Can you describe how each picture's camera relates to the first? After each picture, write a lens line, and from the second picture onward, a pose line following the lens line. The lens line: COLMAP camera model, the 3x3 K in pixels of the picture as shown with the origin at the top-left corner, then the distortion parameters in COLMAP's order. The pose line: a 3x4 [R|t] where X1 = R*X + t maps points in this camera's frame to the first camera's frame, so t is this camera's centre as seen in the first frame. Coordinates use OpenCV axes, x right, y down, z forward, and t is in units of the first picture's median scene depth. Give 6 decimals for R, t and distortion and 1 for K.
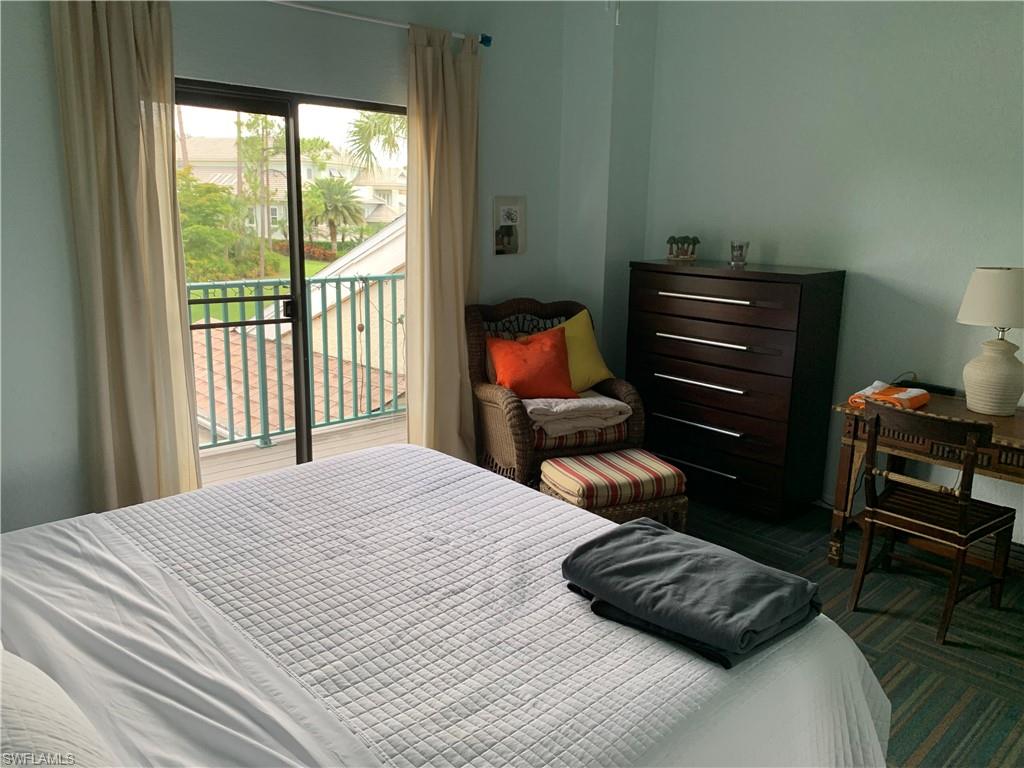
lens RADIAL K [[782.6, 0, 515.0], [0, 782.6, 379.5], [0, 0, 1]] dist [0.057325, -0.076817]
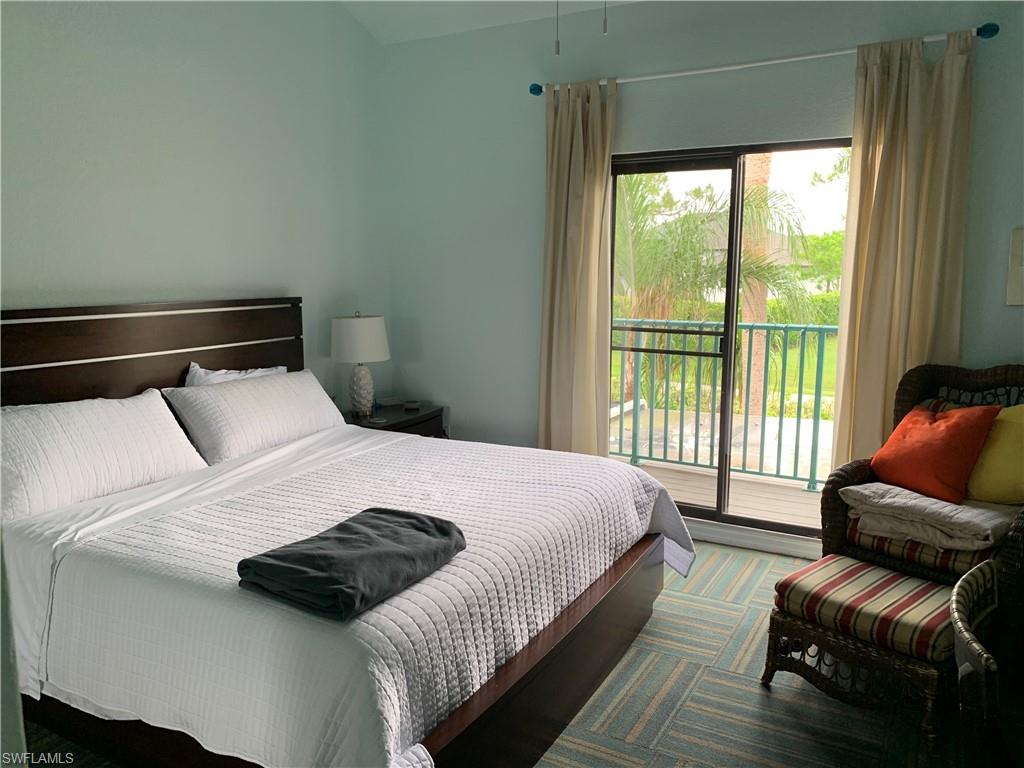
lens RADIAL K [[782.6, 0, 510.4], [0, 782.6, 388.2], [0, 0, 1]] dist [0.057325, -0.076817]
pose [[0.286243, 0.128318, -0.949526, 0.662322], [-0.197055, 0.977692, 0.072720, -0.052916], [0.937675, 0.166293, 0.305143, 0.408667]]
